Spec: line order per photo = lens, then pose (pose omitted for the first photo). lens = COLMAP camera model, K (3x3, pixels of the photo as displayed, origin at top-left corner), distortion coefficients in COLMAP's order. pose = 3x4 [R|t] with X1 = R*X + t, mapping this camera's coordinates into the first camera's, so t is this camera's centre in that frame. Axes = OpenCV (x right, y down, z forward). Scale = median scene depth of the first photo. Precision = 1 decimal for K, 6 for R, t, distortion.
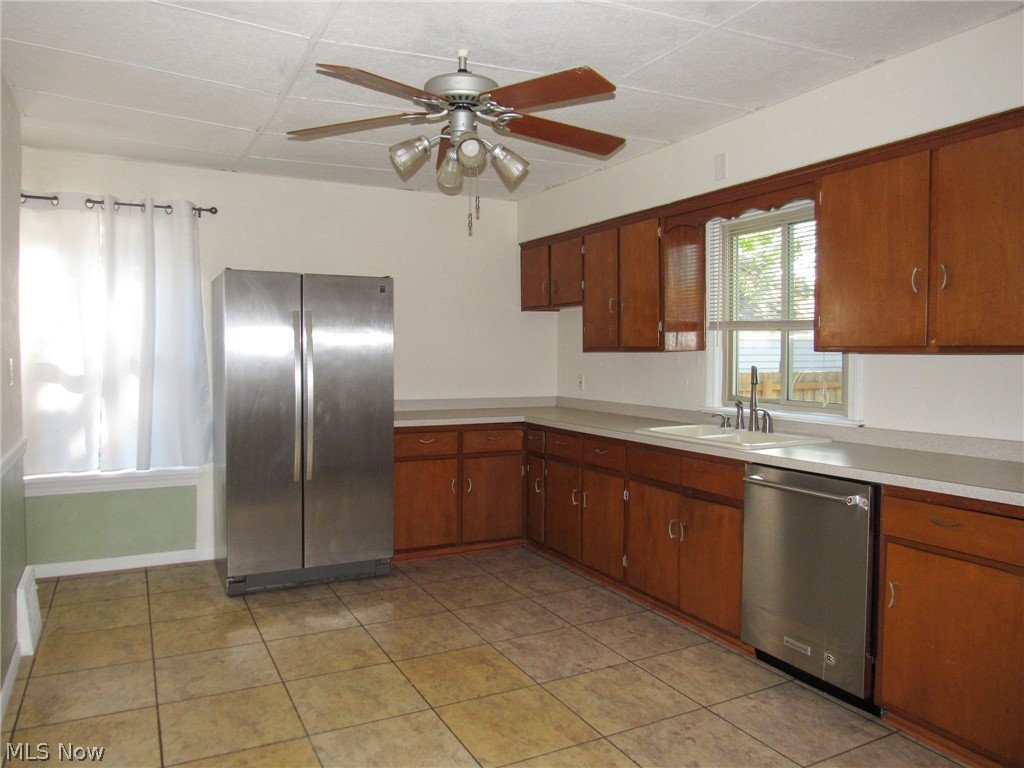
lens RADIAL K [[726.6, 0, 514.4], [0, 726.6, 389.2], [0, 0, 1]] dist [-0.025918, 0.022755]
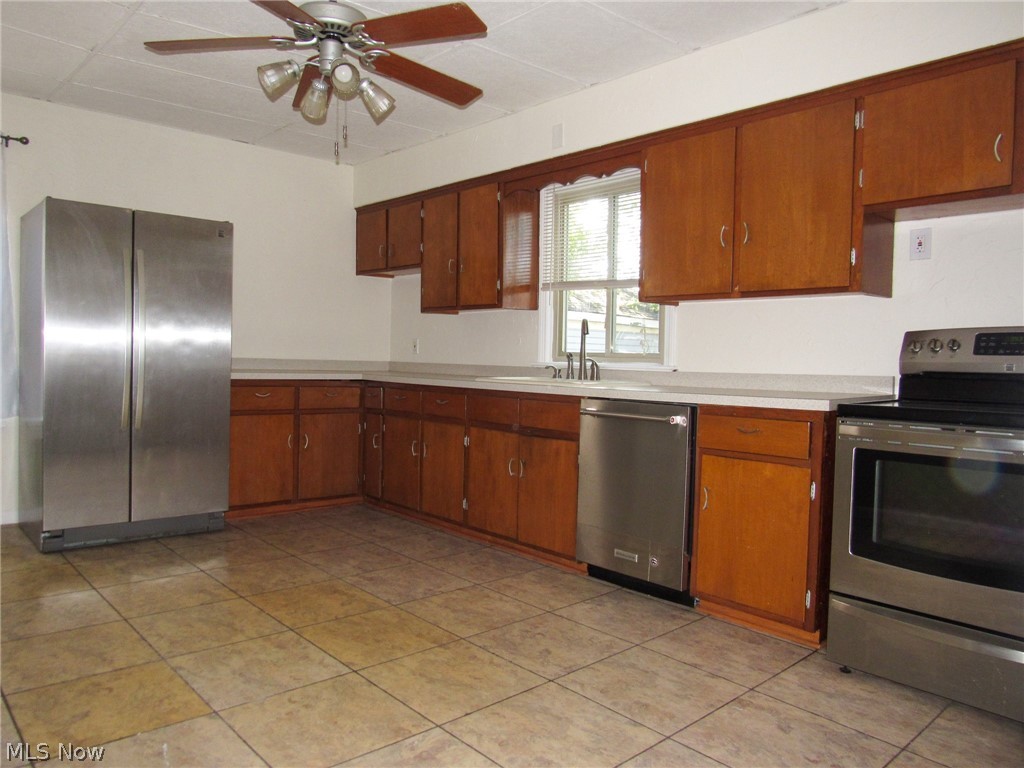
lens RADIAL K [[724.7, 0, 512.2], [0, 724.7, 388.1], [0, 0, 1]] dist [-0.027583, -0.005600]
pose [[0.966036, 0.011335, 0.258157, -0.064385], [-0.010537, 0.999934, -0.004475, 0.086079], [-0.258191, 0.001603, 0.966093, -0.039700]]
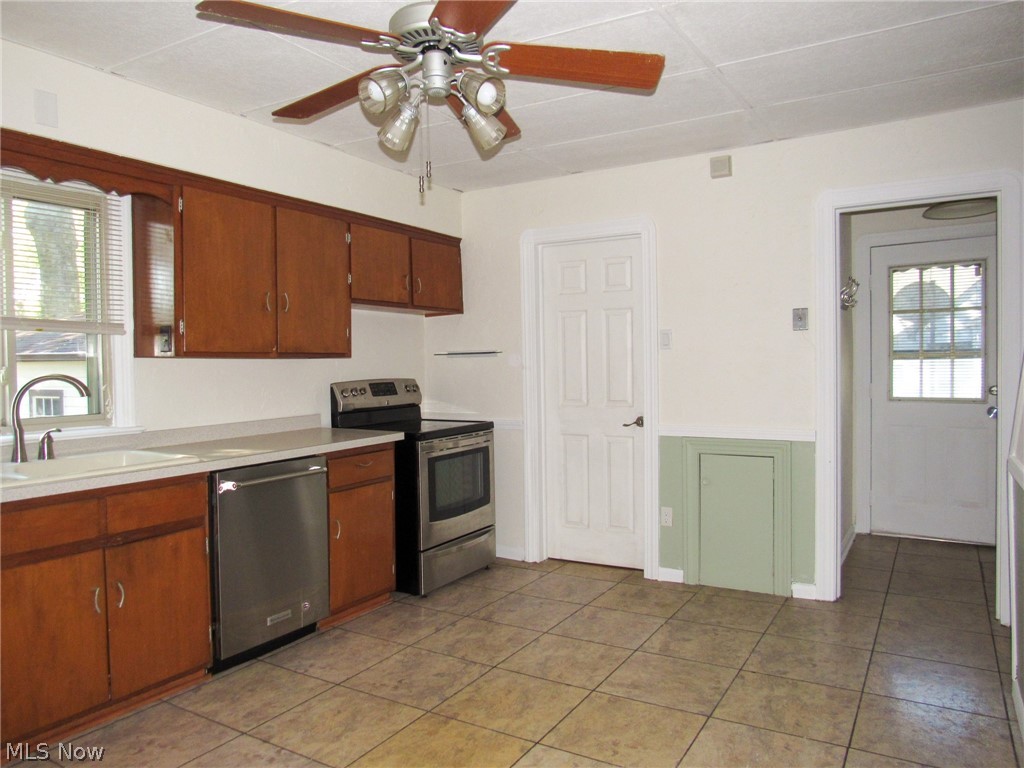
lens RADIAL K [[721.5, 0, 496.0], [0, 721.5, 385.0], [0, 0, 1]] dist [-0.040111, -0.002527]
pose [[-0.506260, -0.020448, 0.862139, -0.625917], [0.053657, 0.997035, 0.055156, -0.041238], [-0.860710, 0.074182, -0.503661, 1.064429]]
